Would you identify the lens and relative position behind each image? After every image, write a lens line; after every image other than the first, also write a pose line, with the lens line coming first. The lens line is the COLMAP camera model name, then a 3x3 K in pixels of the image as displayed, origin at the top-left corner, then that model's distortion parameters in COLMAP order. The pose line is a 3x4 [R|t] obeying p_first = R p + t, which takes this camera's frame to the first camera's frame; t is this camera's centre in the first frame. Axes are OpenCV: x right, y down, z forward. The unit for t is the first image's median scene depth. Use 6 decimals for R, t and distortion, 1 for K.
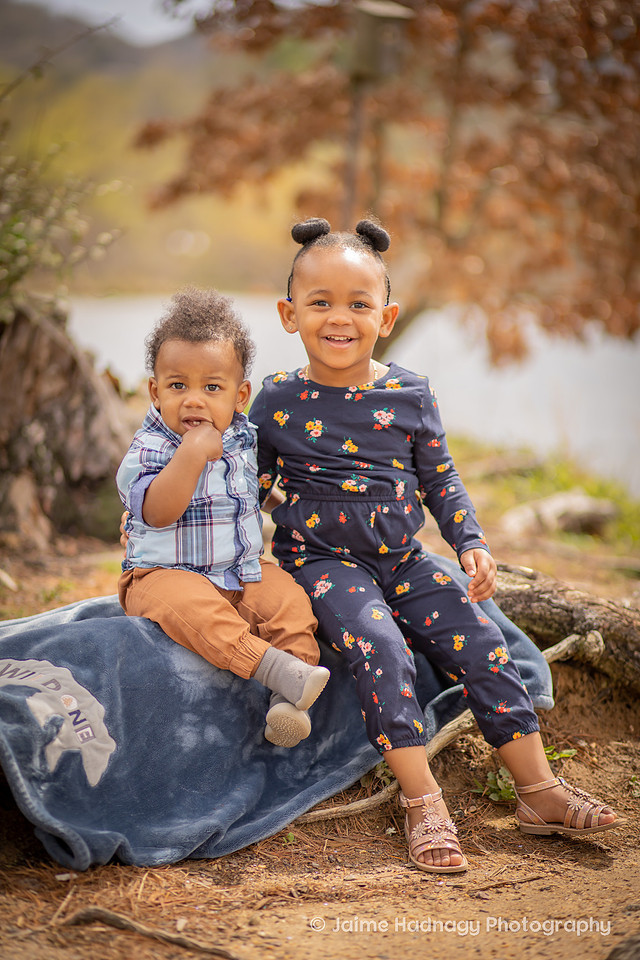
lens RADIAL K [[2374.5, 0, 320.0], [0, 2374.5, 480.0], [0, 0, 1]] dist [-0.042962, -0.433828]
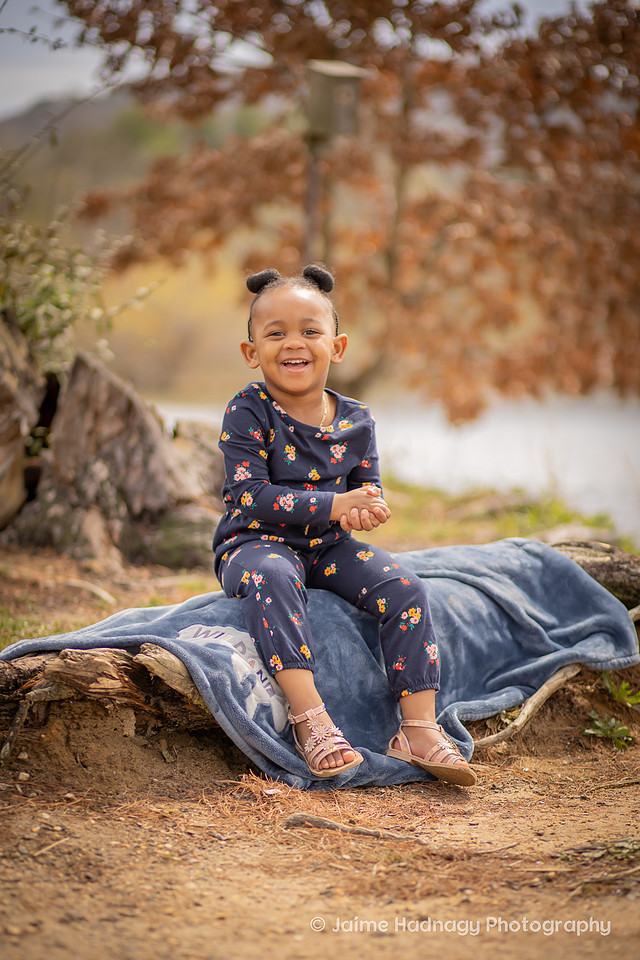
lens RADIAL K [[2613.1, 0, 349.2], [0, 2613.1, 480.6], [0, 0, 1]] dist [-0.044549, -0.917309]
pose [[0.997115, -0.044069, 0.061808, -0.112961], [0.046625, 0.998089, -0.040548, 0.052455], [-0.059903, 0.043313, 0.997264, -0.249670]]
